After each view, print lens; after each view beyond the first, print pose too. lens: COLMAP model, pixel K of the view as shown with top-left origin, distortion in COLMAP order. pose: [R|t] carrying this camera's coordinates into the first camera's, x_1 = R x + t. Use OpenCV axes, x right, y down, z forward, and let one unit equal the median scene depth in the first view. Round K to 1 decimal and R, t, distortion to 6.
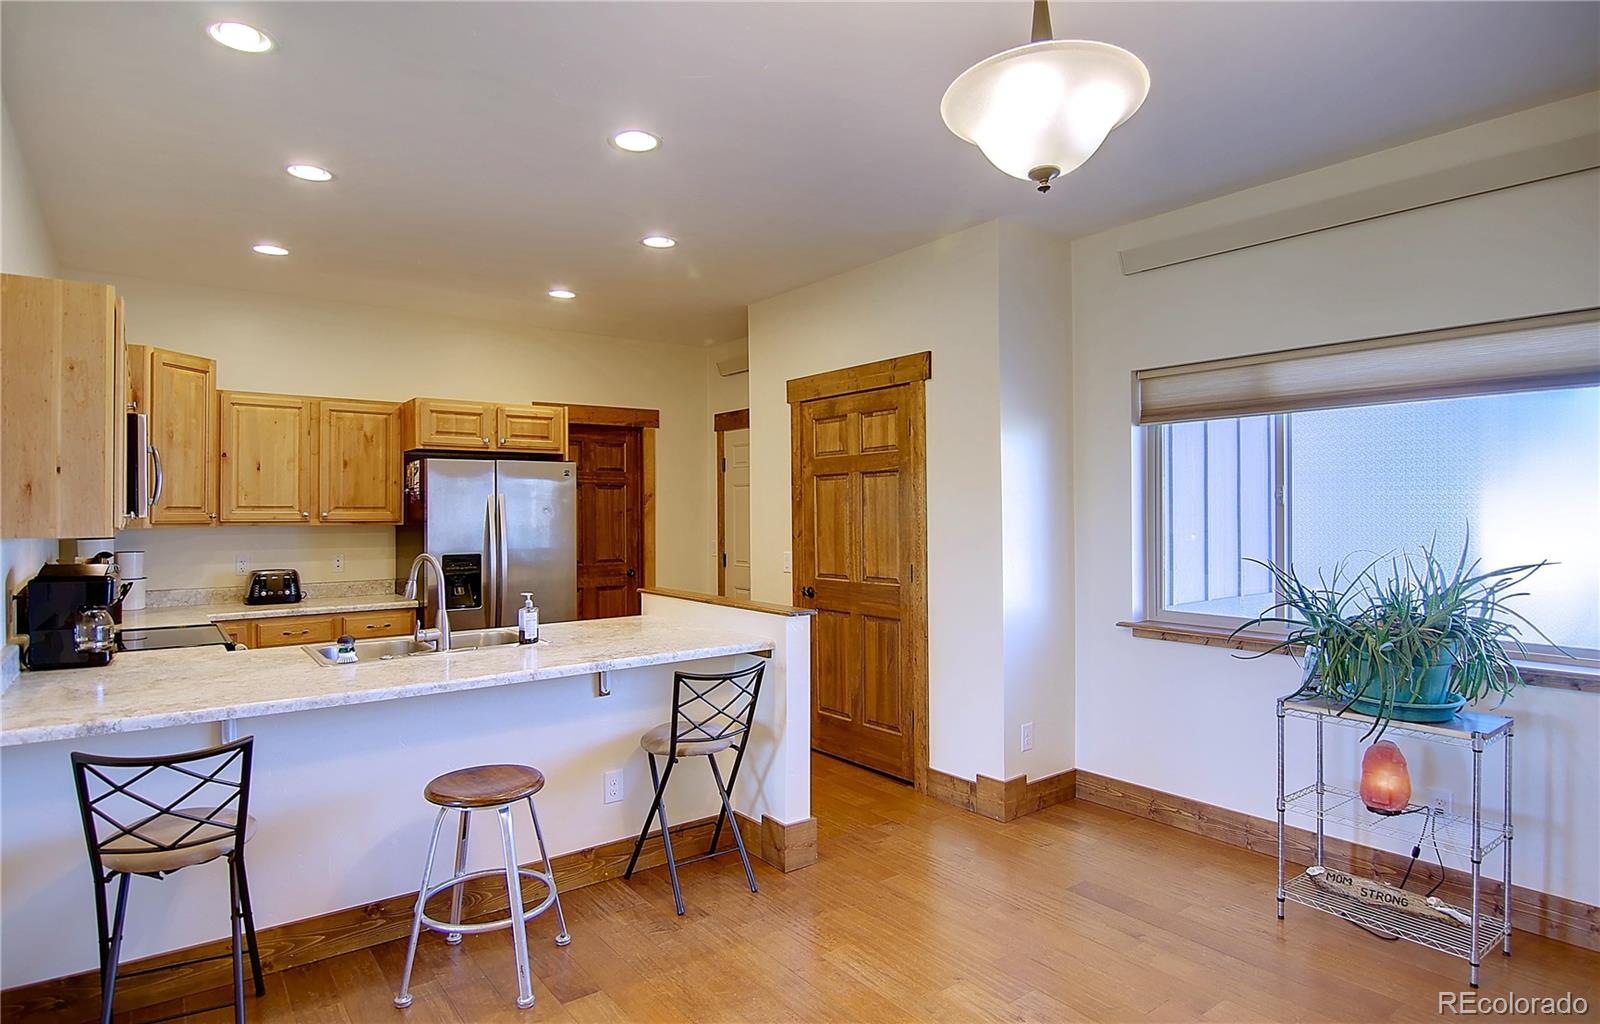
lens RADIAL K [[854.4, 0, 798.4], [0, 854.4, 508.5], [0, 0, 1]] dist [-0.021051, -0.002793]
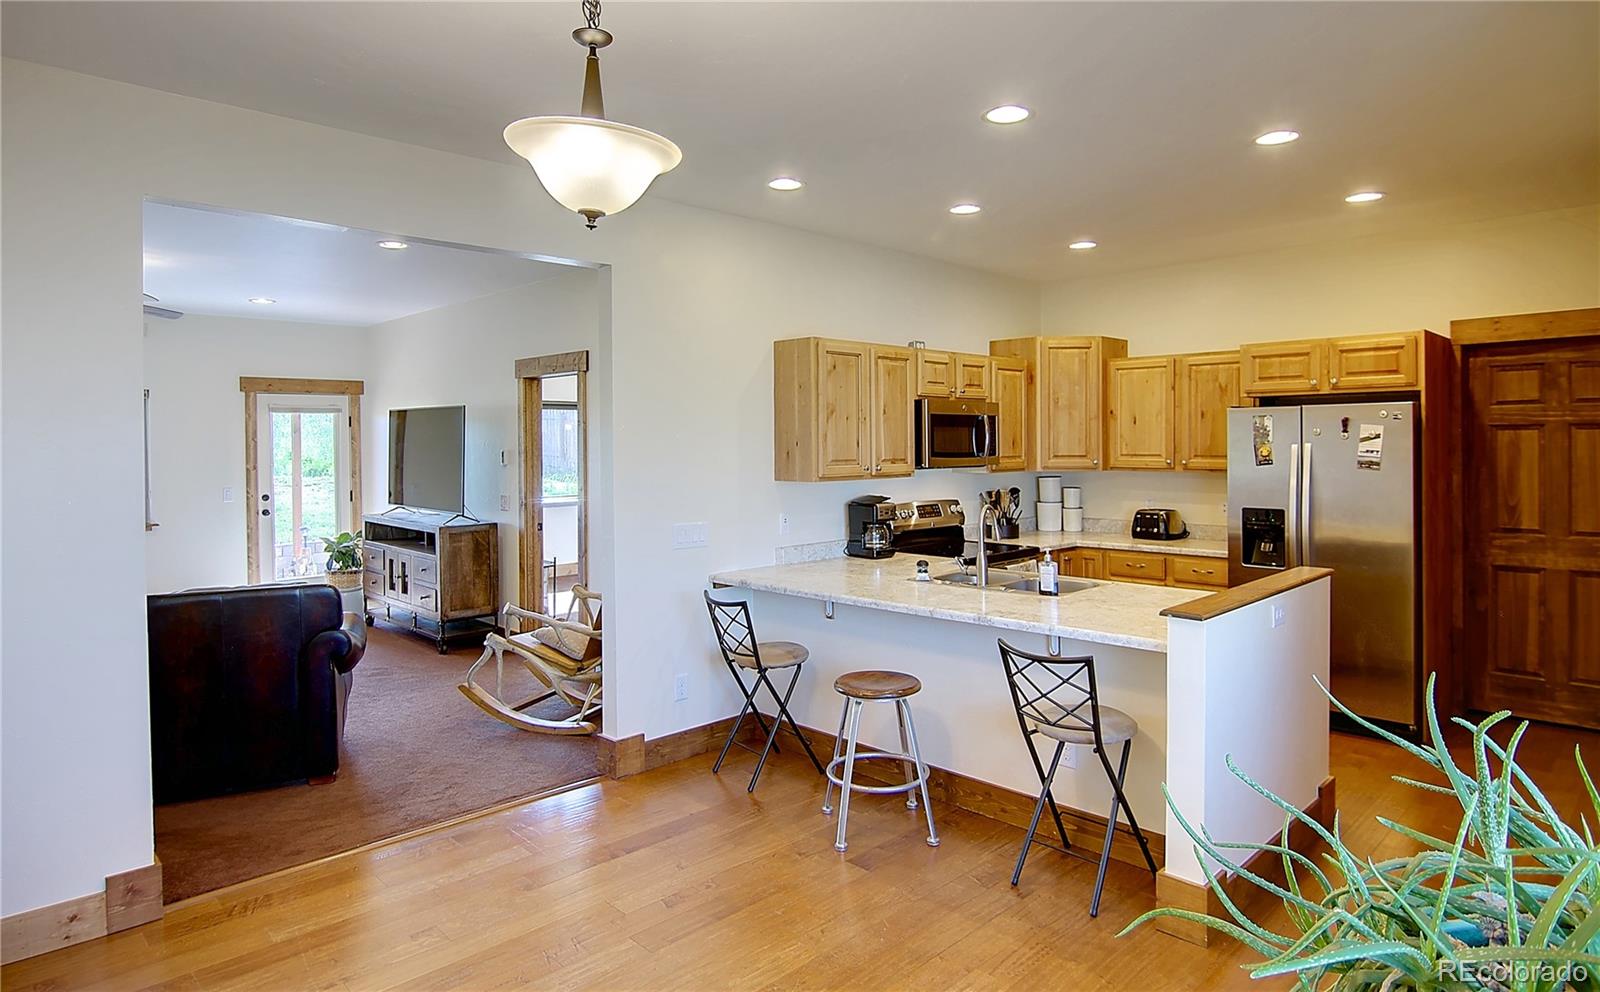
lens RADIAL K [[905.7, 0, 817.1], [0, 905.7, 453.6], [0, 0, 1]] dist [-0.013934, -0.000896]
pose [[0.133288, 0.014991, -0.990964, 0.638777], [0.011238, 0.999798, 0.016637, -0.034770], [0.991014, -0.013354, 0.133093, 0.464829]]
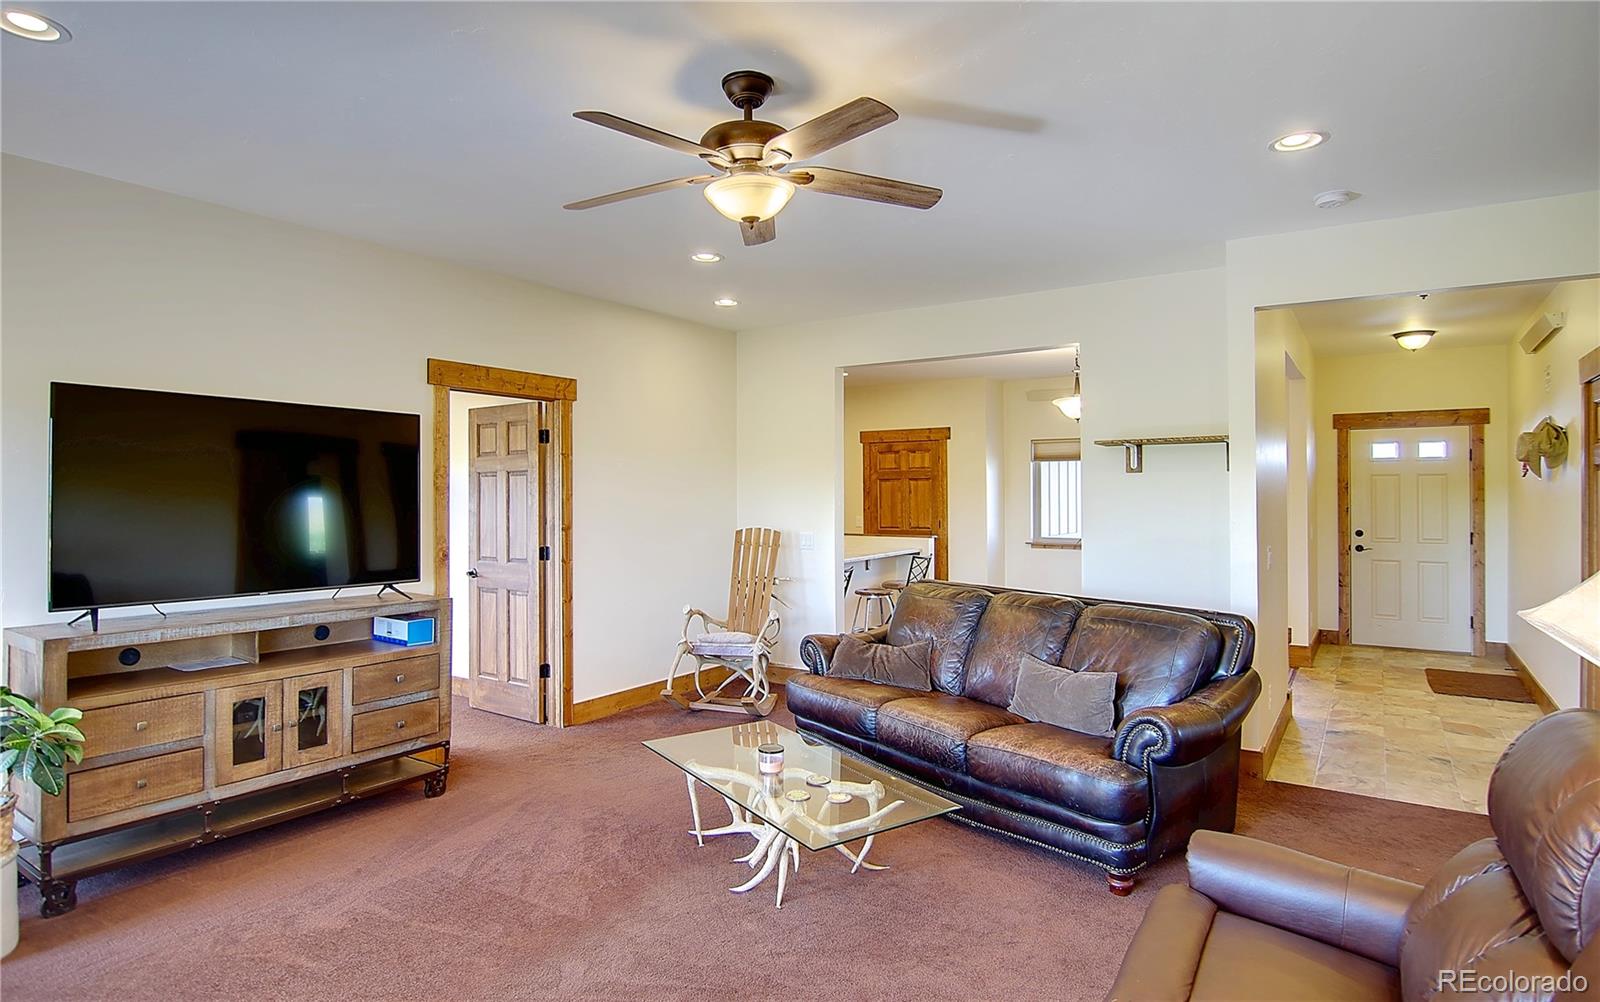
lens RADIAL K [[851.7, 0, 805.2], [0, 851.7, 484.4], [0, 0, 1]] dist [-0.023142, -0.004100]
pose [[0.946928, 0.004700, 0.321411, -0.983025], [-0.002574, 0.999972, -0.007040, -0.013334], [-0.321436, 0.005839, 0.946913, -1.082405]]
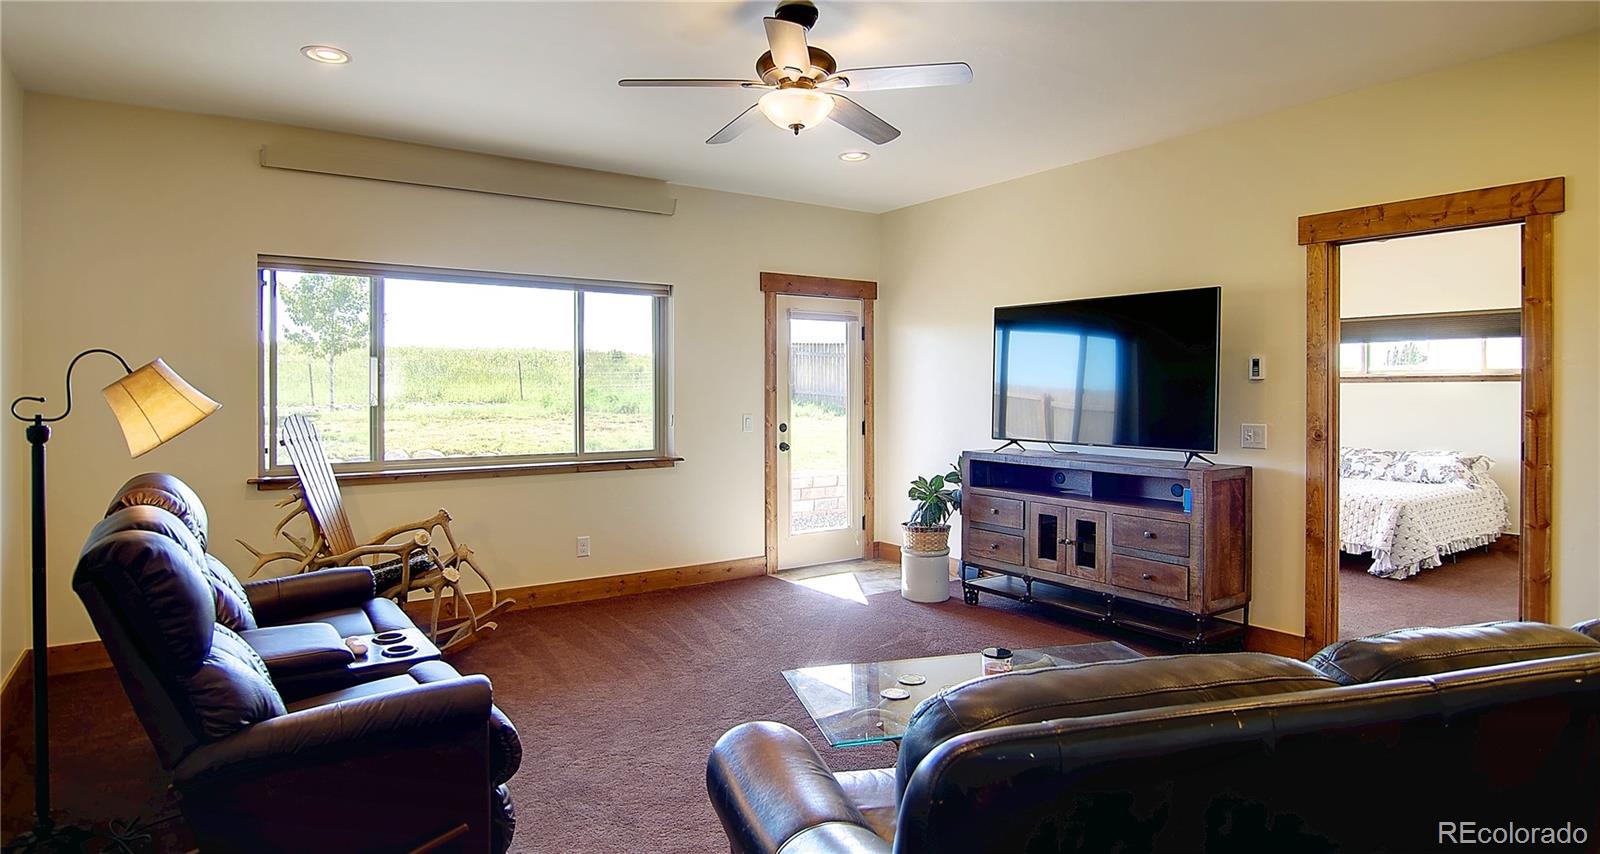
lens RADIAL K [[876.4, 0, 797.4], [0, 876.4, 397.3], [0, 0, 1]] dist [-0.014589, -0.000320]
pose [[-0.048784, 0.009790, -0.998761, -0.007838], [0.005304, 0.999940, 0.009543, 0.017099], [0.998795, -0.004832, -0.048833, -0.411811]]
